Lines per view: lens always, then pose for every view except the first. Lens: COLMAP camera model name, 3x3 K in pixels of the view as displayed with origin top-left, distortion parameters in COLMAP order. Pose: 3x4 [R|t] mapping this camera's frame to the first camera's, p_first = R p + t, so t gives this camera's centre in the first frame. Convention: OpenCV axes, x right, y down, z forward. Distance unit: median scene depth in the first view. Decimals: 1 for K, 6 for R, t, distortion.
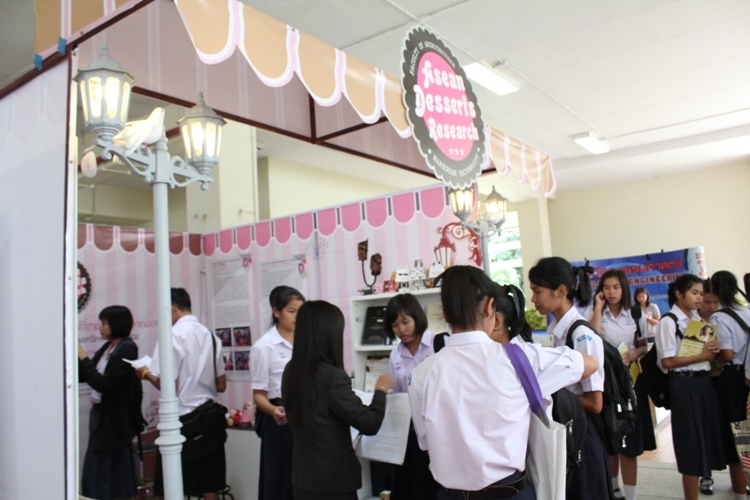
lens RADIAL K [[618.1, 0, 375.0], [0, 618.1, 250.0], [0, 0, 1]] dist [-0.172561, 0.153031]
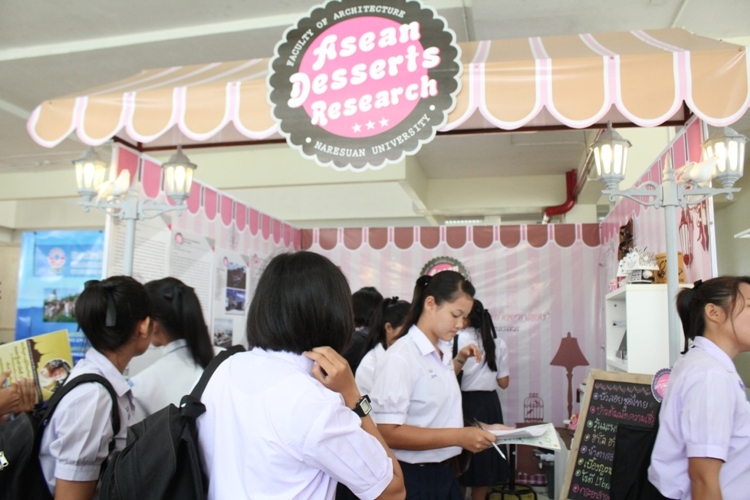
lens RADIAL K [[618.1, 0, 375.0], [0, 618.1, 250.0], [0, 0, 1]] dist [-0.172561, 0.153031]
pose [[0.396923, -0.041916, -0.916894, 0.558369], [0.062161, 0.997891, -0.018709, 0.014588], [0.915745, -0.049569, 0.398691, 0.420315]]
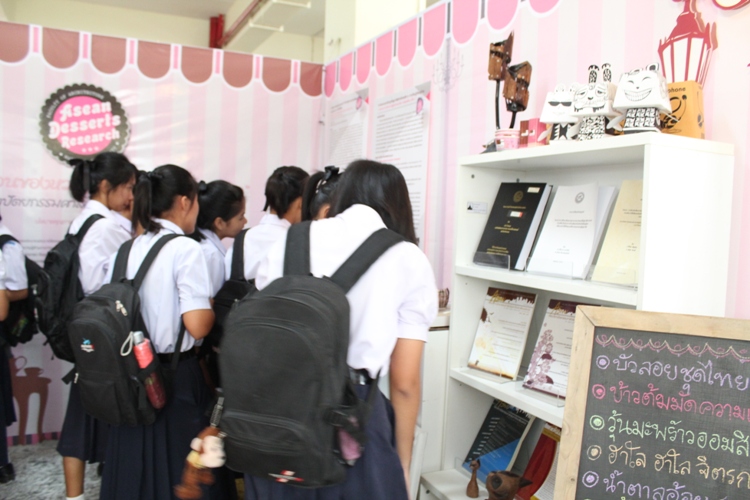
lens RADIAL K [[618.1, 0, 375.0], [0, 618.1, 250.0], [0, 0, 1]] dist [-0.172561, 0.153031]
pose [[0.877275, 0.126916, -0.462904, 0.126267], [-0.044834, 0.981860, 0.184233, 0.062796], [0.477889, -0.140869, 0.867051, 0.563024]]
